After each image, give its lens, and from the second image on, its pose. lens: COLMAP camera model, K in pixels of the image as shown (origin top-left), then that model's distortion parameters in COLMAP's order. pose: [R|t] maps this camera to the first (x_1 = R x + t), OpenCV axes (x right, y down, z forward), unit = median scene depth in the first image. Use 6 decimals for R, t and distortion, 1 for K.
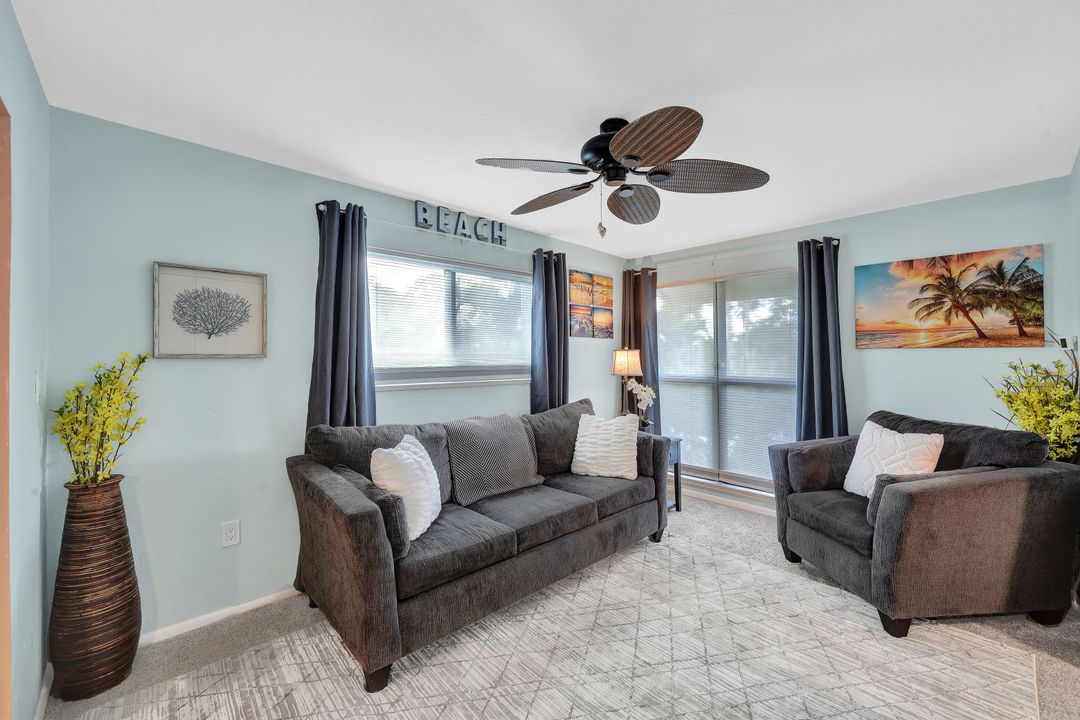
lens RADIAL K [[435.0, 0, 538.5], [0, 435.0, 352.6], [0, 0, 1]] dist [-0.000079, -0.000627]
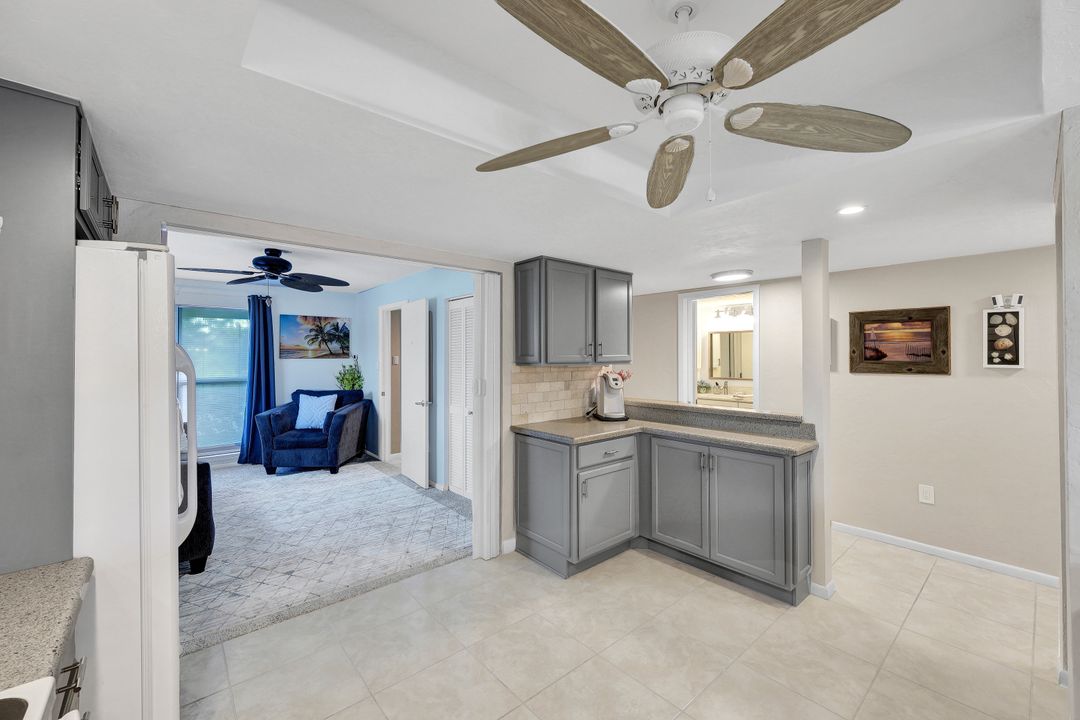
lens RADIAL K [[435.0, 0, 543.9], [0, 435.0, 355.9], [0, 0, 1]] dist [-0.000079, -0.000627]
pose [[0.039058, -0.001792, 0.999235, -1.242602], [-0.002911, 0.999994, 0.001907, -0.031631], [-0.999233, -0.002983, 0.039052, -0.229622]]
